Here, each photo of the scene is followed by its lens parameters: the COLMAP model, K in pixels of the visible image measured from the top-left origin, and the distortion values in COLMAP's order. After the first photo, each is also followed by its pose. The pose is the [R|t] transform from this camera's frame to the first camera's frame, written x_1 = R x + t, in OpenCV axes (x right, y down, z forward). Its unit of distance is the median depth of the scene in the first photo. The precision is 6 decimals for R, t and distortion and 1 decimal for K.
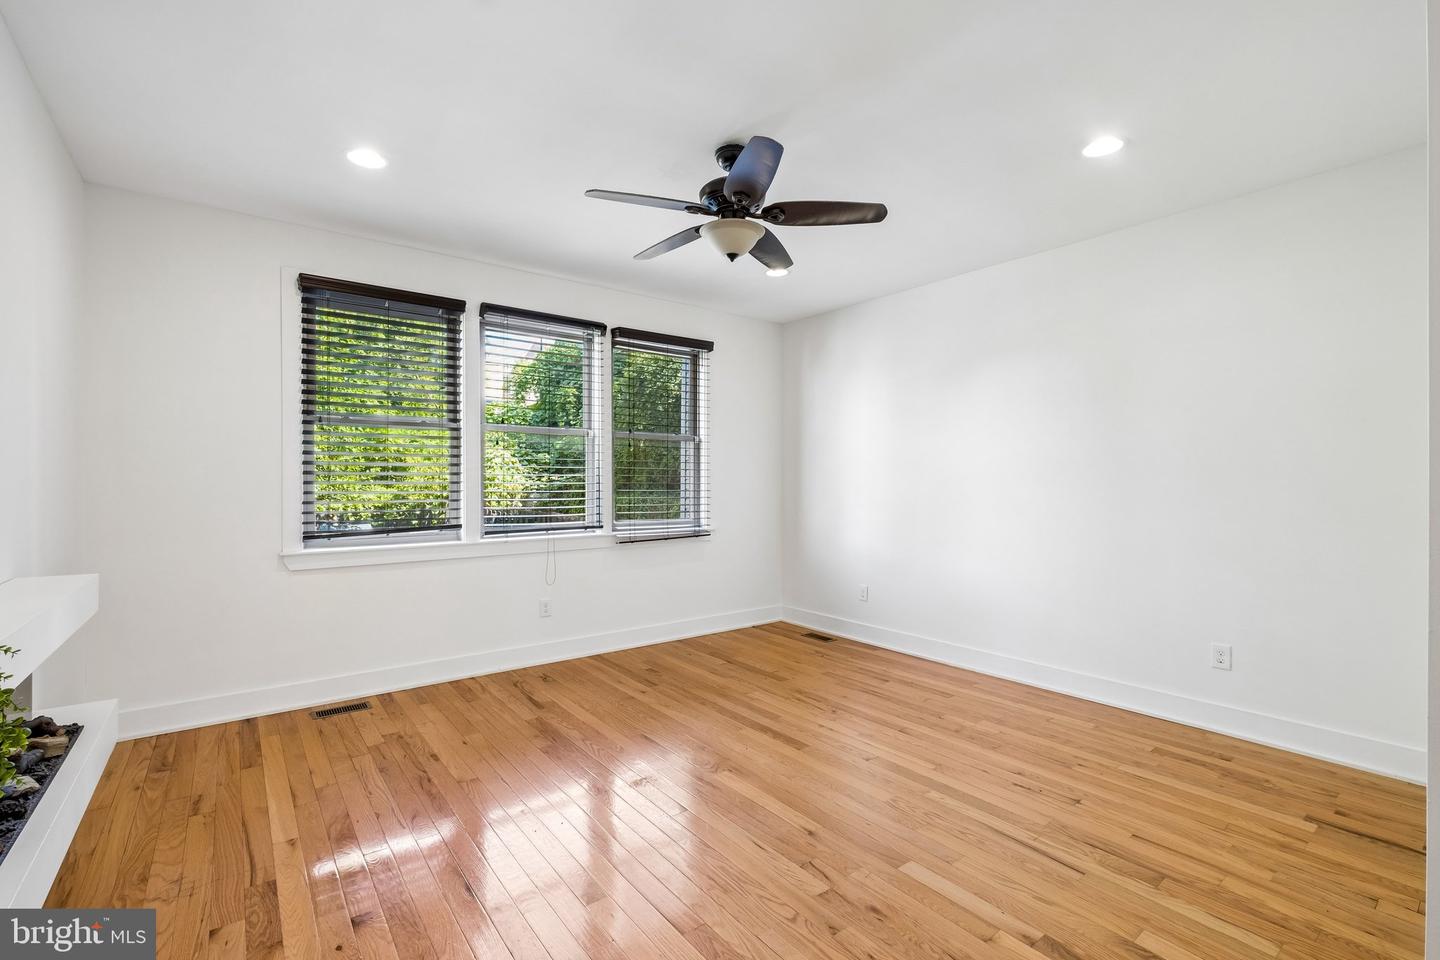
lens RADIAL K [[637.0, 0, 695.1], [0, 637.0, 475.3], [0, 0, 1]] dist [0.004124, -0.000864]
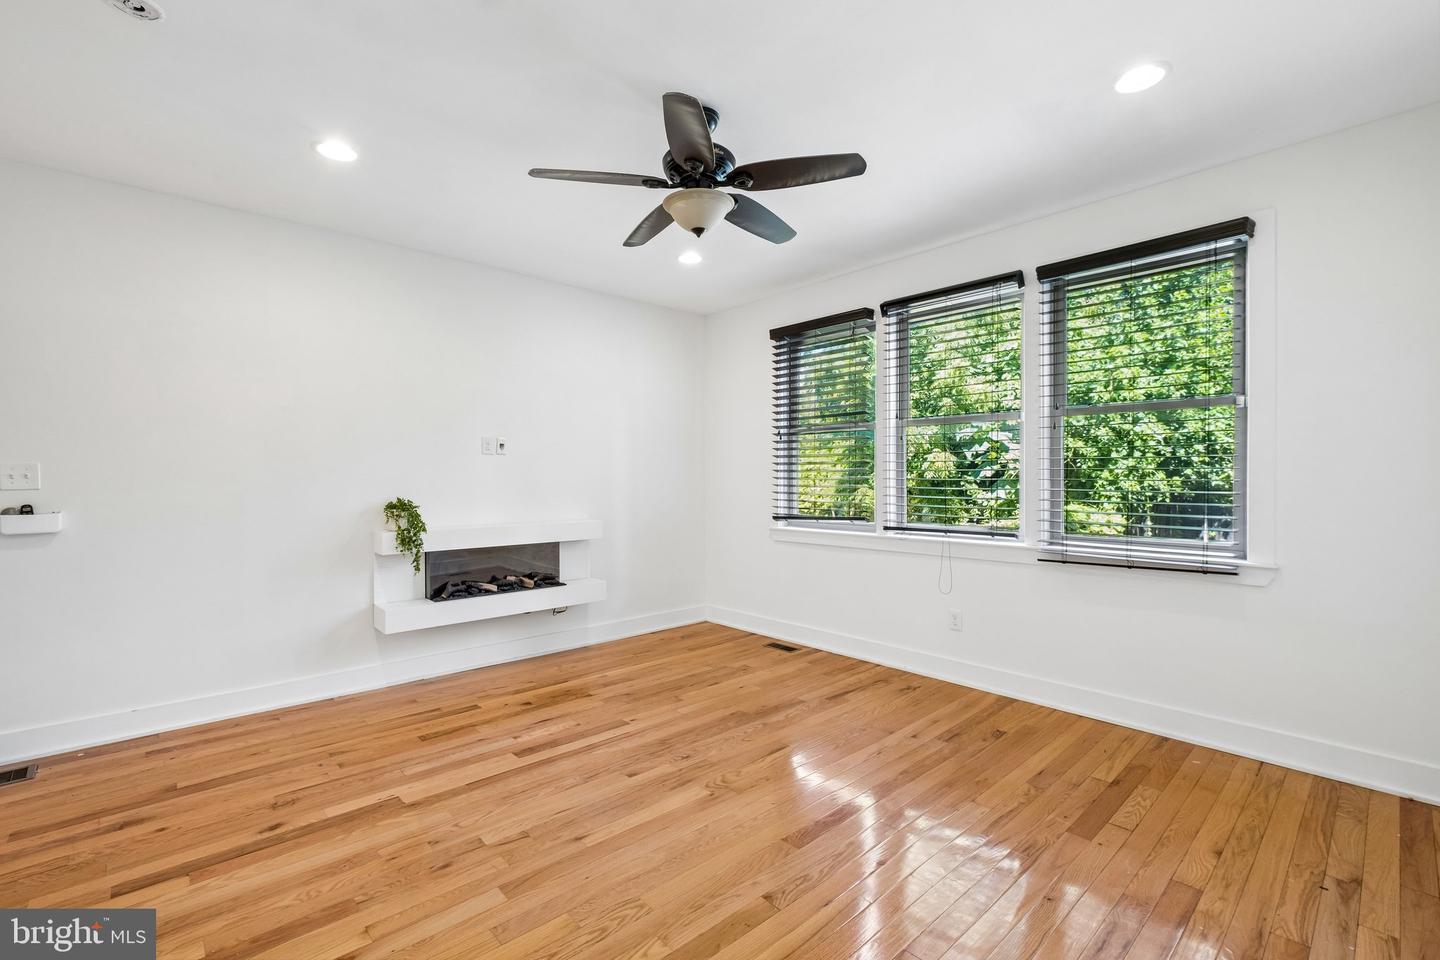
lens RADIAL K [[637.0, 0, 719.8], [0, 637.0, 481.2], [0, 0, 1]] dist [0.004124, -0.000864]
pose [[0.093867, 0.005749, -0.995568, 0.744540], [0.013492, 0.999884, 0.007046, 0.005469], [0.995493, -0.014093, 0.093779, 0.719750]]
